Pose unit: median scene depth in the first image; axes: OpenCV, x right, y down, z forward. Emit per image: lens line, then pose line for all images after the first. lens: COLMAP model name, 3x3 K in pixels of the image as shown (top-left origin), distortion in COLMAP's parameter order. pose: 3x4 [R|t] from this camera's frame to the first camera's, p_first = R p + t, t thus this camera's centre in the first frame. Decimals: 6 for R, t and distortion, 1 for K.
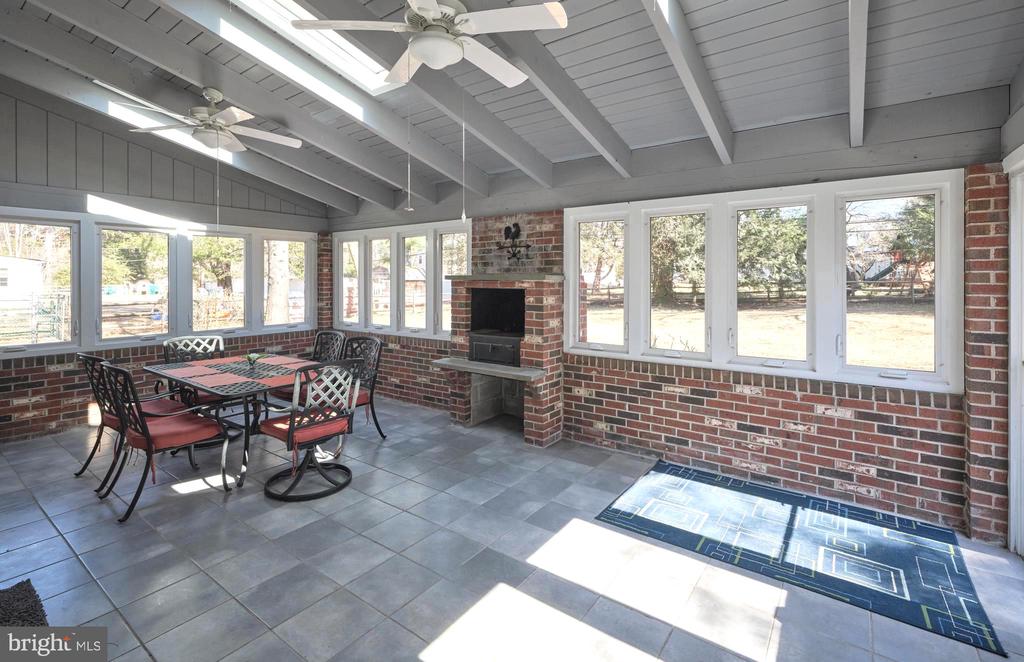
lens RADIAL K [[466.5, 0, 513.0], [0, 466.5, 278.7], [0, 0, 1]] dist [-0.003048, -0.001025]
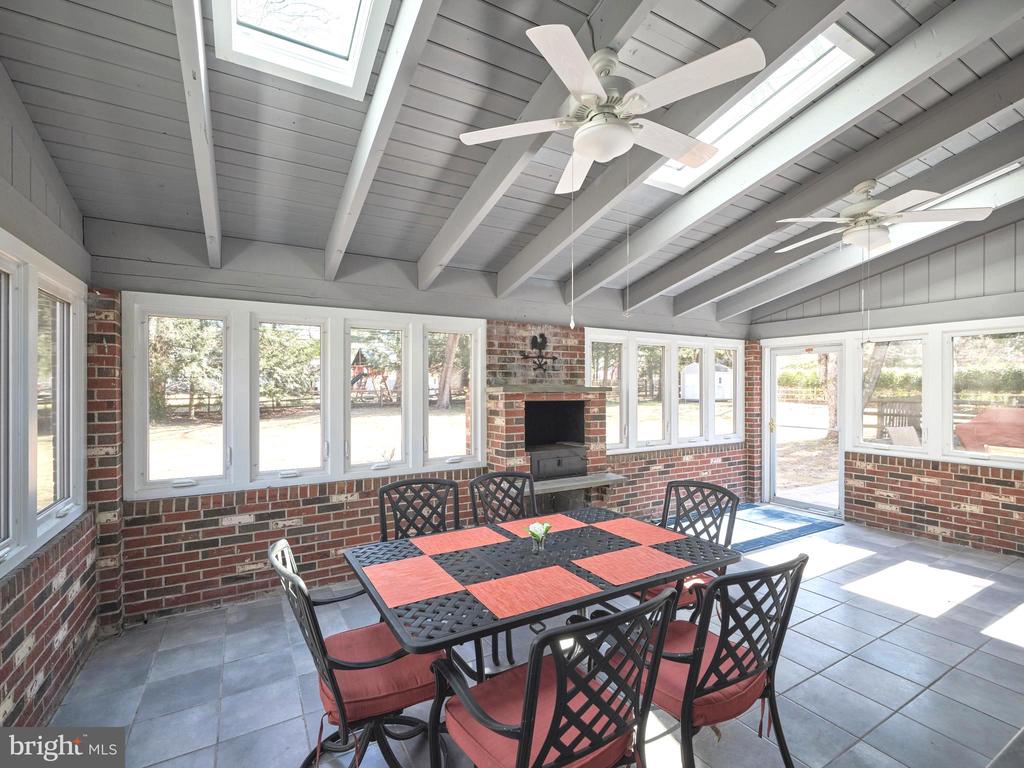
lens RADIAL K [[465.0, 0, 510.9], [0, 465.0, 388.3], [0, 0, 1]] dist [-0.000518, 0.000566]
pose [[0.408923, -0.000617, 0.912569, -0.957787], [0.000192, 1.000000, 0.000590, -0.005473], [-0.912569, -0.000066, 0.408923, 0.696060]]
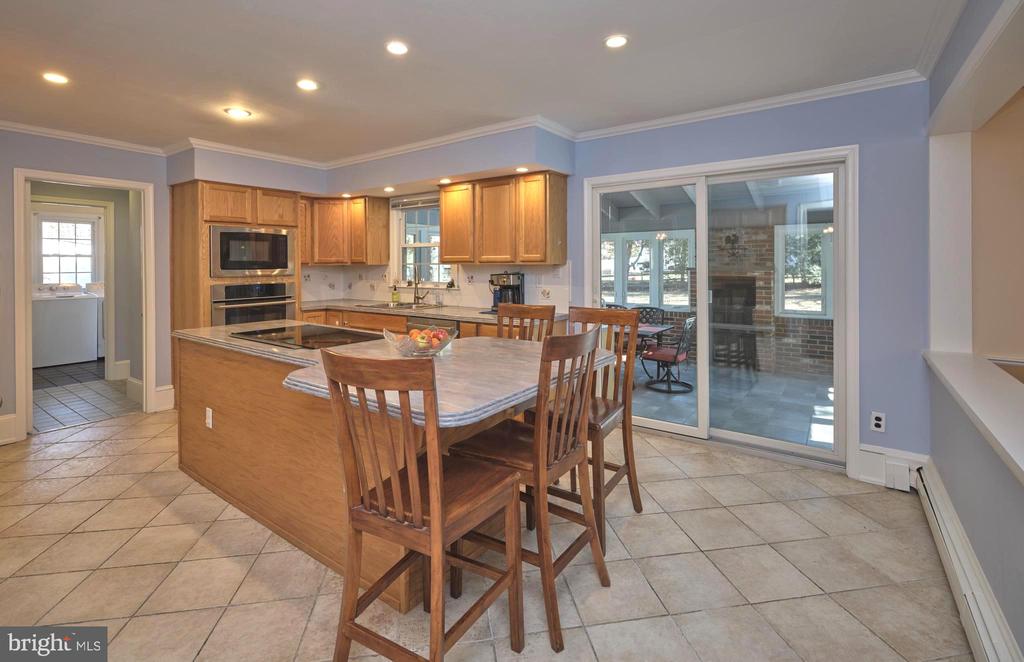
lens RADIAL K [[466.5, 0, 513.1], [0, 466.5, 263.0], [0, 0, 1]] dist [-0.003048, -0.001025]
pose [[0.999931, -0.000416, 0.011717, -0.786540], [0.000442, 0.999997, -0.002200, -0.020235], [-0.011716, 0.002205, 0.999929, -0.564939]]
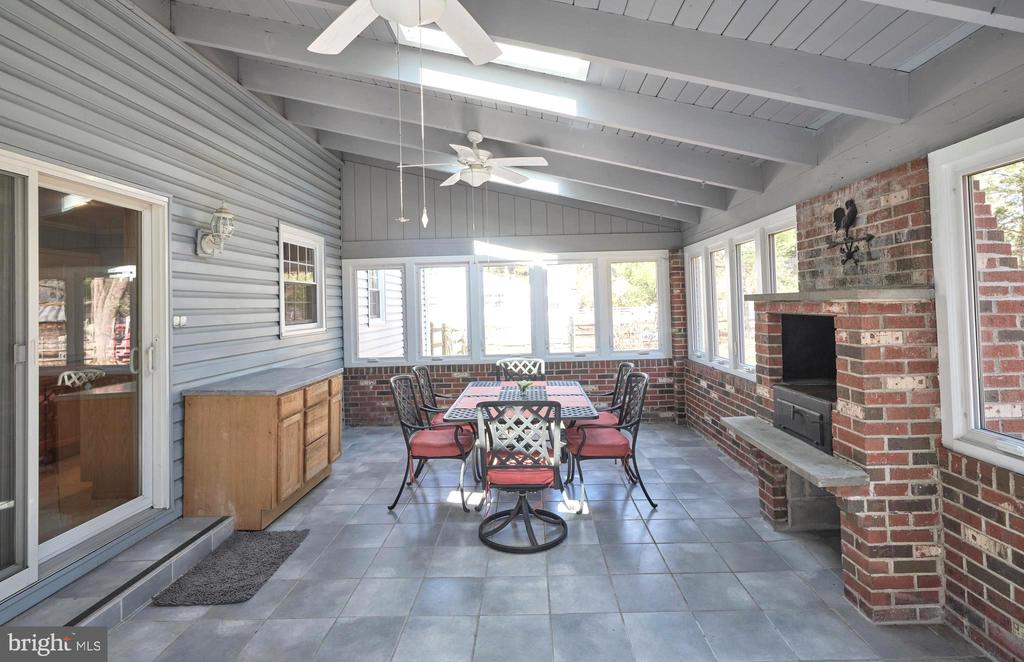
lens RADIAL K [[496.0, 0, 527.5], [0, 496.0, 290.1], [0, 0, 1]] dist [-0.001496, 0.001585]
pose [[0.582811, -0.040141, -0.811616, 0.279403], [0.028399, 0.999175, -0.029024, -0.001984], [0.812112, -0.006134, 0.583470, 0.338568]]
